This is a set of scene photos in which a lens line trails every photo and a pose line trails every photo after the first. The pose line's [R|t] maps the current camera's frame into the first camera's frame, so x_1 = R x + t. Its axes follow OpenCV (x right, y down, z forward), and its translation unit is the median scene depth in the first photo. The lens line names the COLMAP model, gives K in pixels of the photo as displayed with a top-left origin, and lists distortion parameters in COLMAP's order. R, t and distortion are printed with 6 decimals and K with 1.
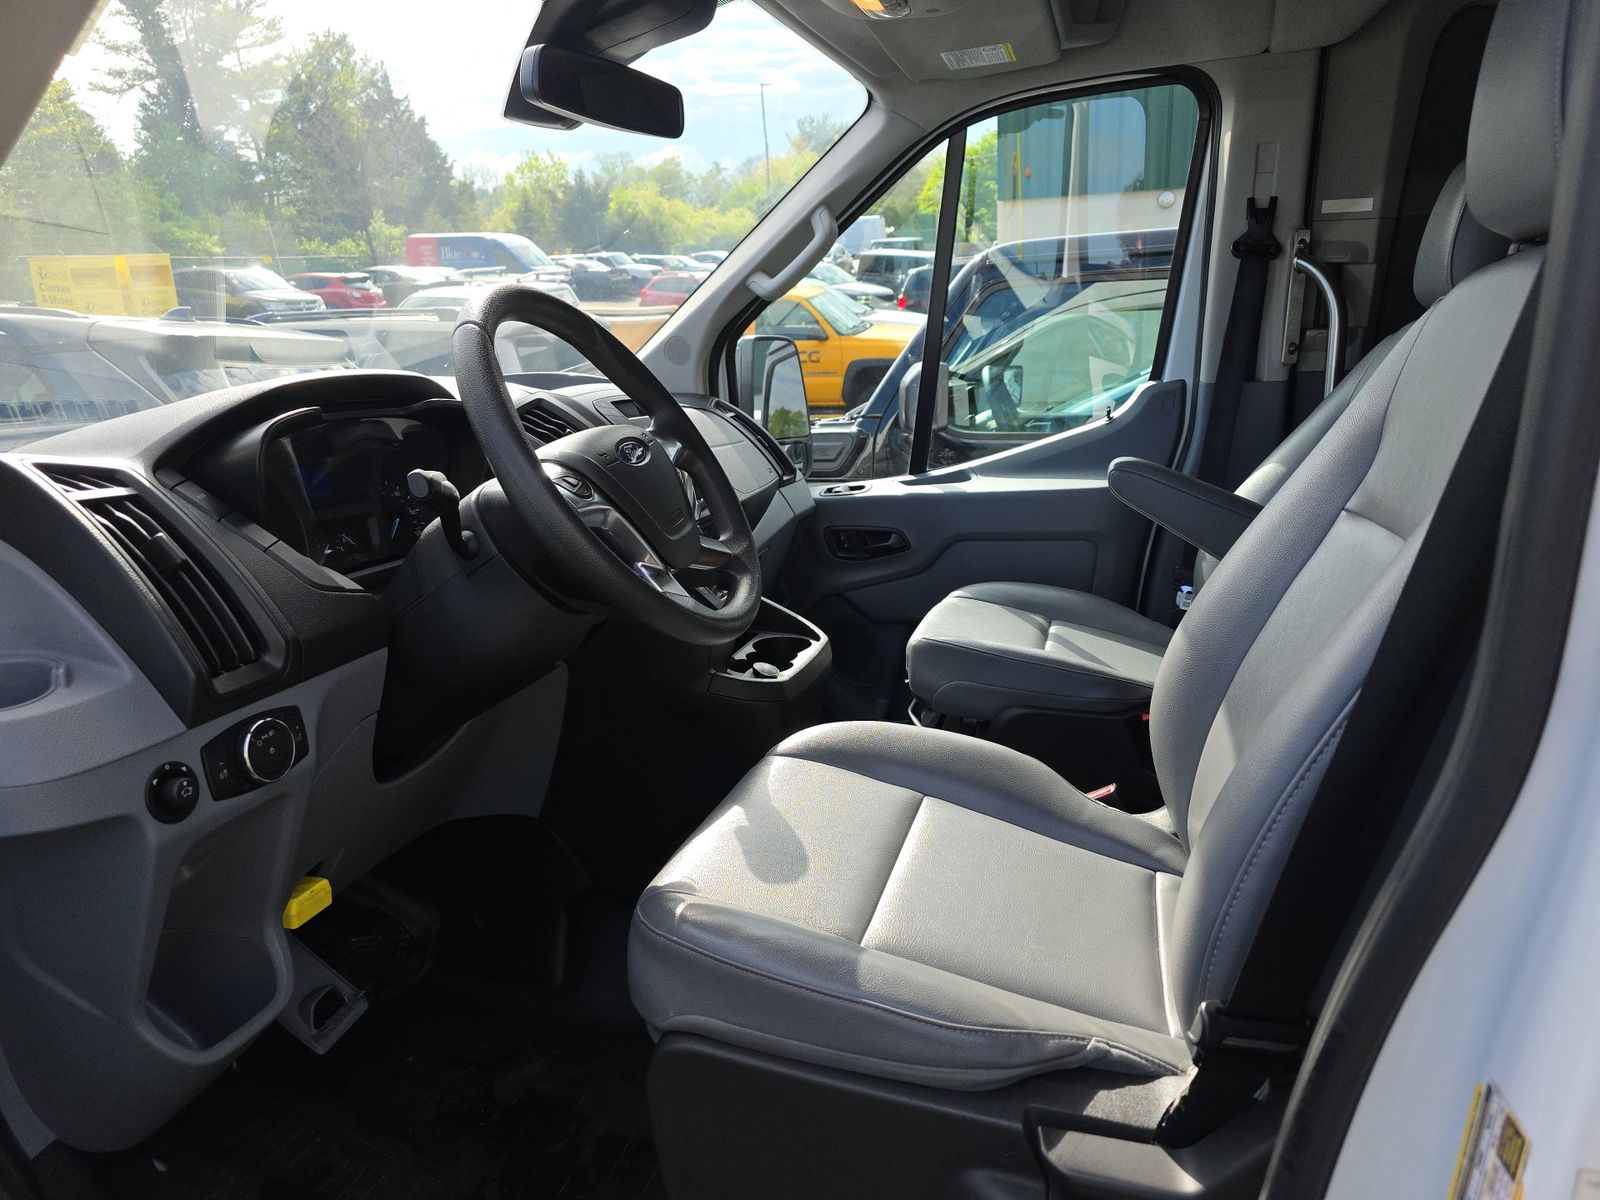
lens RADIAL K [[1084.1, 0, 795.5], [0, 1084.1, 606.9], [0, 0, 1]] dist [0.007818, -0.007043]
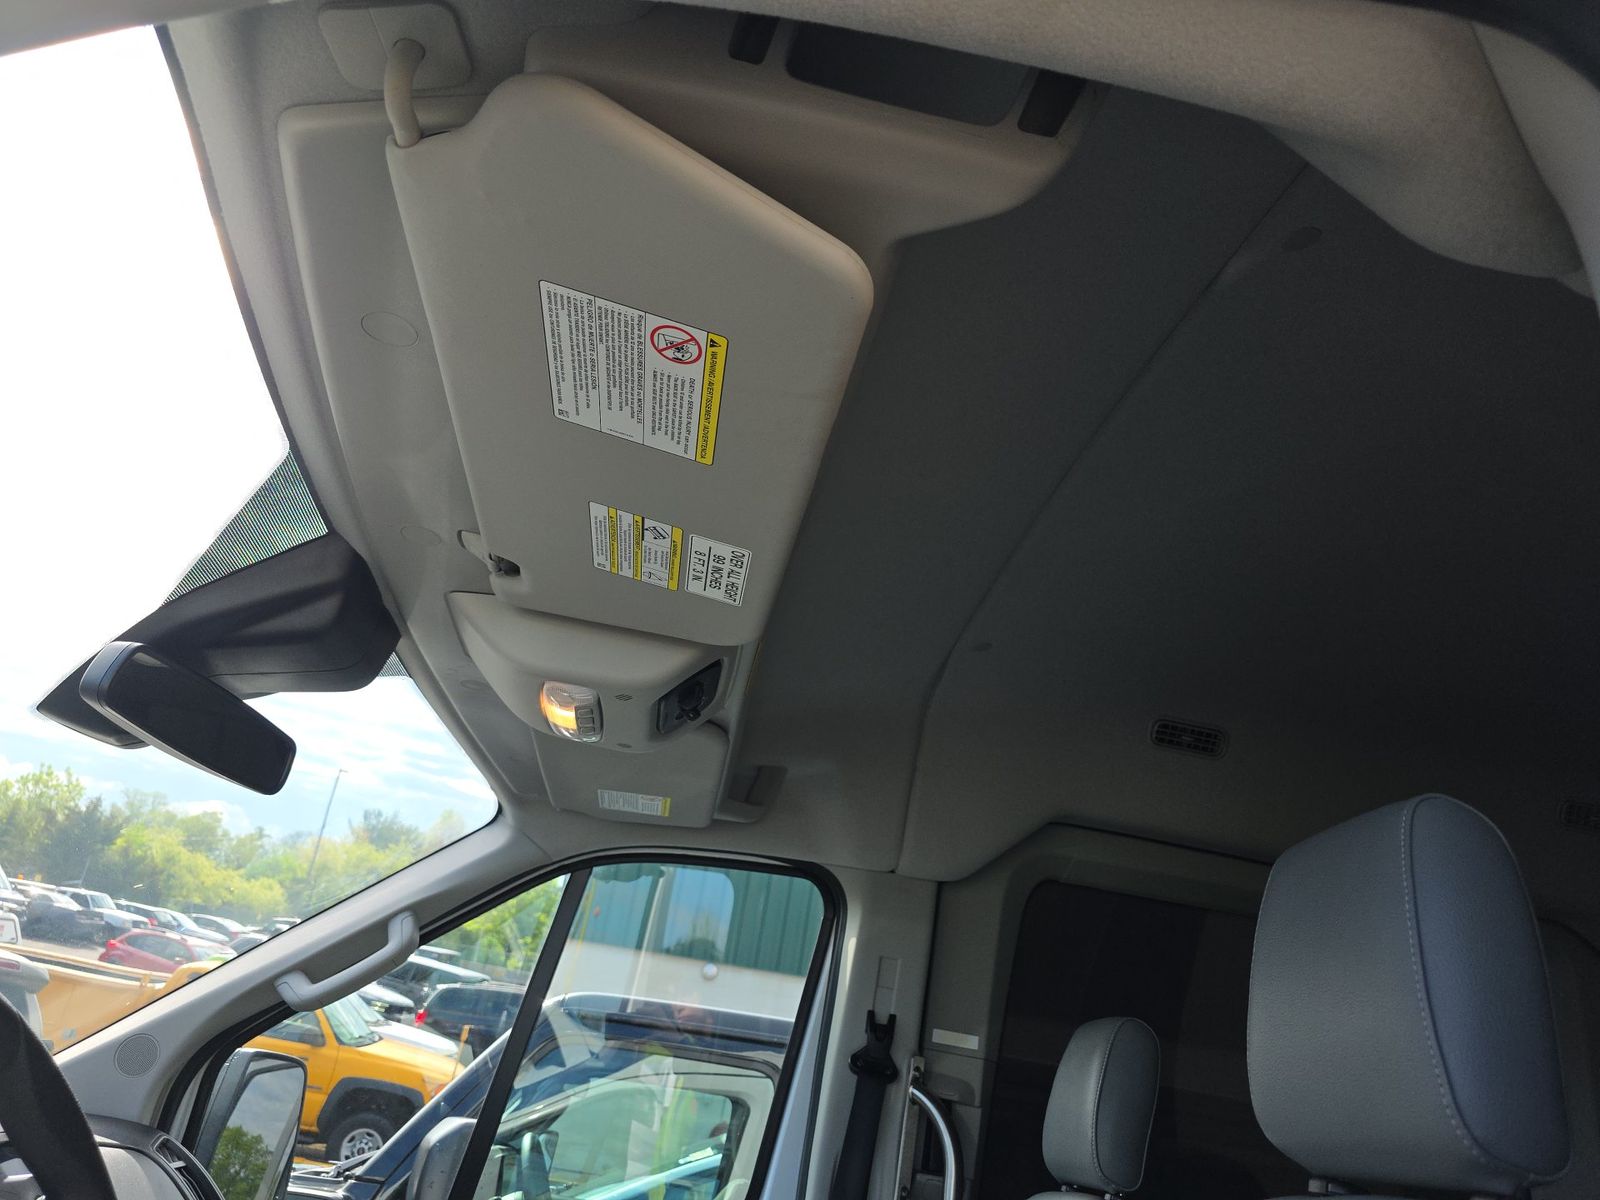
lens RADIAL K [[1035.2, 0, 799.3], [0, 1035.2, 618.3], [0, 0, 1]] dist [0.066114, -0.041829]
pose [[0.891427, 0.324426, 0.316395, -0.028774], [-0.064309, 0.781690, -0.620343, -0.046367], [-0.448578, 0.532644, 0.717683, 0.118607]]
